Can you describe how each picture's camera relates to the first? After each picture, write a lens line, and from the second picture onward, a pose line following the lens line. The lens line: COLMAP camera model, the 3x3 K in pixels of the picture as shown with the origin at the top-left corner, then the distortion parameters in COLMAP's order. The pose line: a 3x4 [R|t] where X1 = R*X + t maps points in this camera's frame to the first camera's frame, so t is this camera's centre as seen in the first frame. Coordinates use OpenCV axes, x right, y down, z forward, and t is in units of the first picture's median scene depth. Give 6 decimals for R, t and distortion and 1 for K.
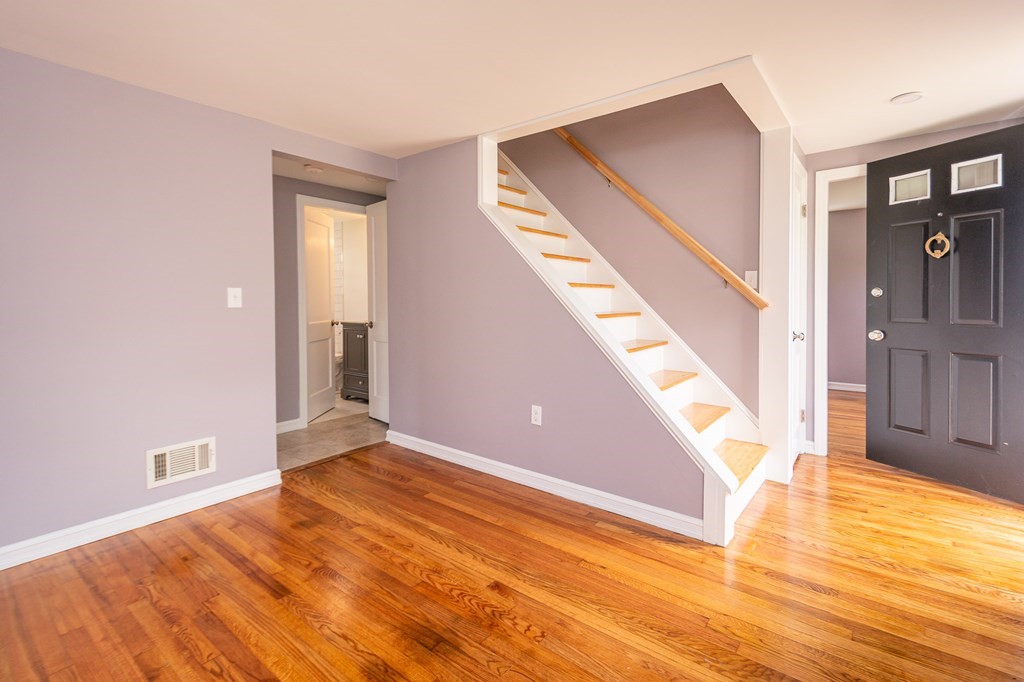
lens RADIAL K [[470.1, 0, 508.4], [0, 470.1, 307.3], [0, 0, 1]] dist [-0.000536, -0.000228]
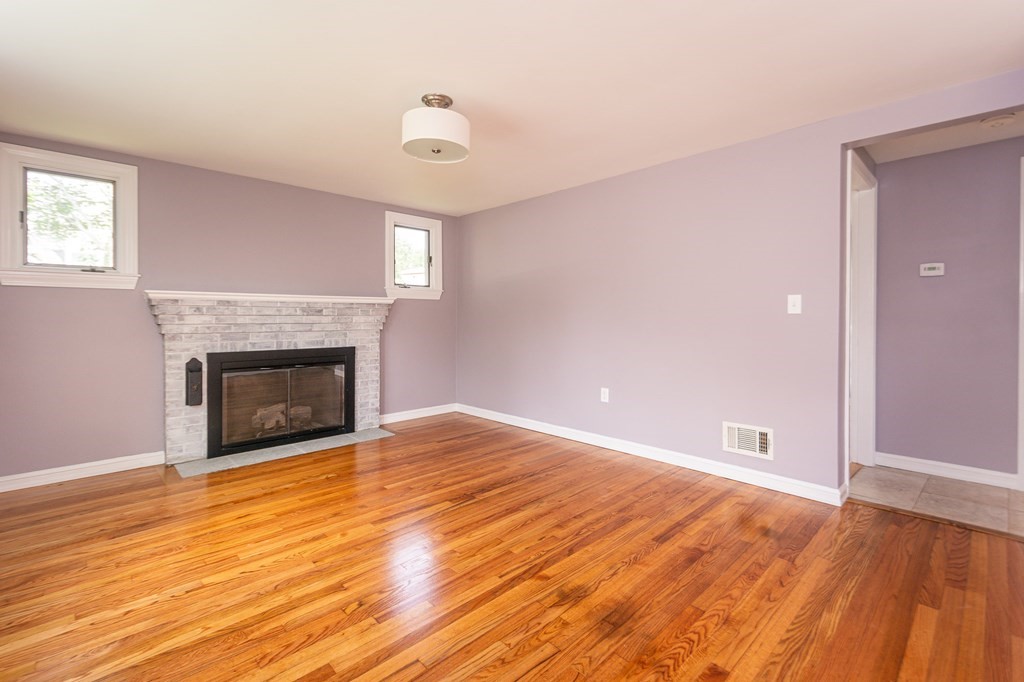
lens RADIAL K [[449.8, 0, 532.4], [0, 449.8, 321.6], [0, 0, 1]] dist [0.020340, -0.007378]
pose [[-0.103860, 0.017779, -0.994433, 0.491613], [-0.016976, 0.999663, 0.019645, -0.000474], [0.994447, 0.018922, -0.103523, 0.499111]]
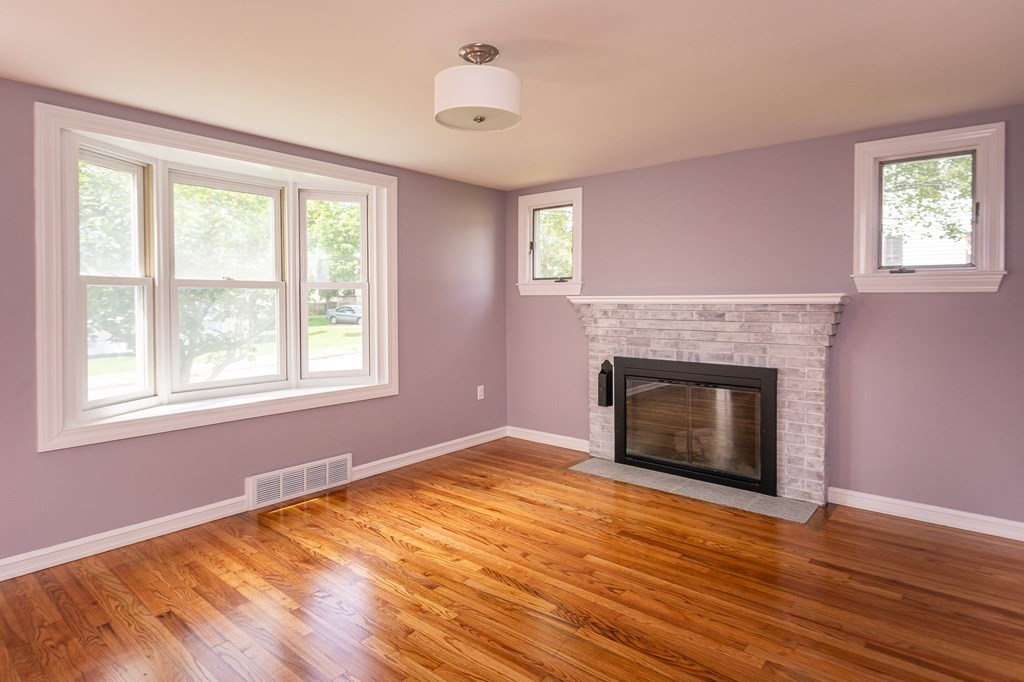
lens RADIAL K [[575.9, 0, 516.9], [0, 575.9, 312.4], [0, 0, 1]] dist [0.025679, -0.023236]
pose [[-0.999724, 0.006247, 0.022660, -0.386488], [0.007104, 0.999254, 0.037955, -0.055170], [-0.022406, 0.038105, -0.999023, 1.044125]]
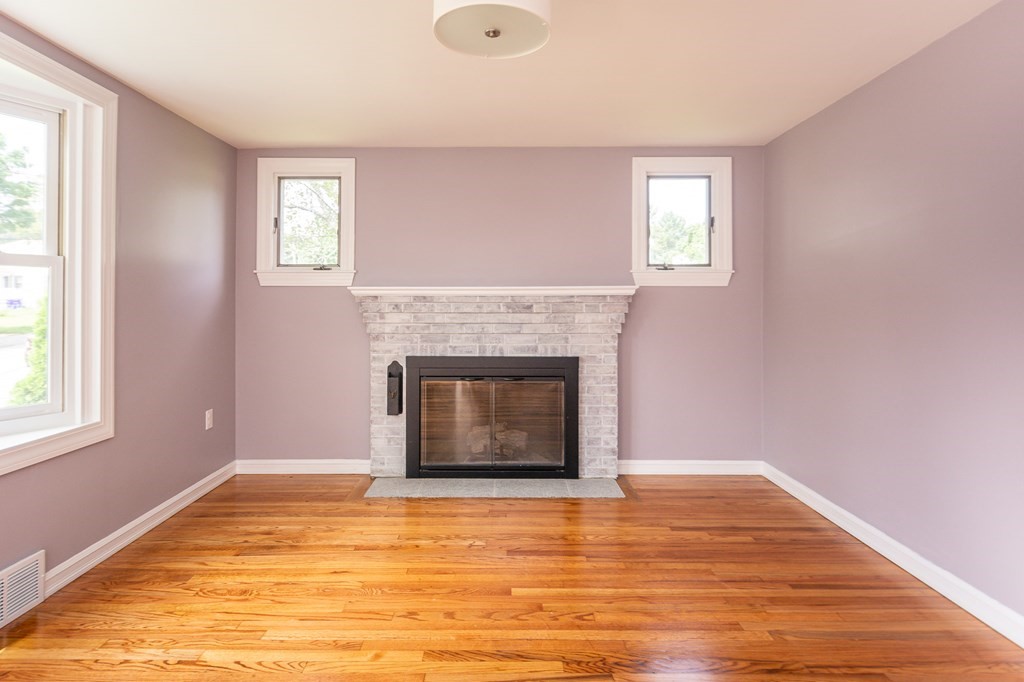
lens RADIAL K [[576.9, 0, 509.6], [0, 576.9, 297.0], [0, 0, 1]] dist [0.027204, -0.022891]
pose [[-0.778860, -0.000444, -0.627198, 0.042068], [-0.005487, 0.999966, 0.006106, -0.025504], [0.627174, 0.008197, -0.778836, 0.710149]]
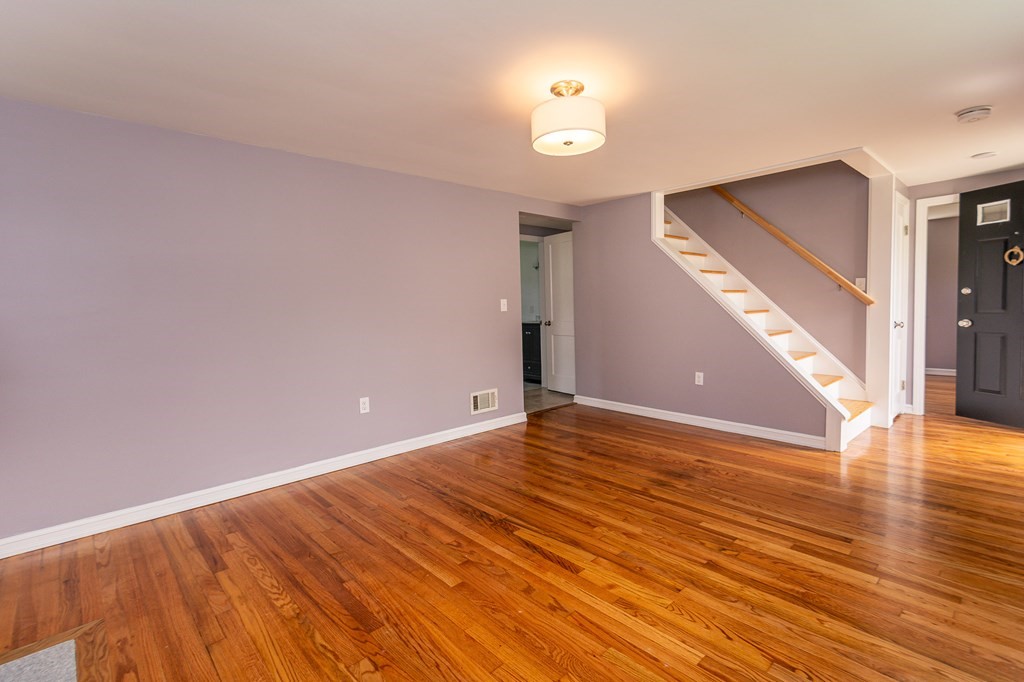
lens RADIAL K [[462.8, 0, 510.4], [0, 462.8, 328.2], [0, 0, 1]] dist [0.023351, -0.008312]
pose [[0.986272, -0.010091, -0.164820, -0.289410], [0.015451, 0.999392, 0.031271, 0.012677], [0.164404, -0.033388, 0.985828, -0.561238]]
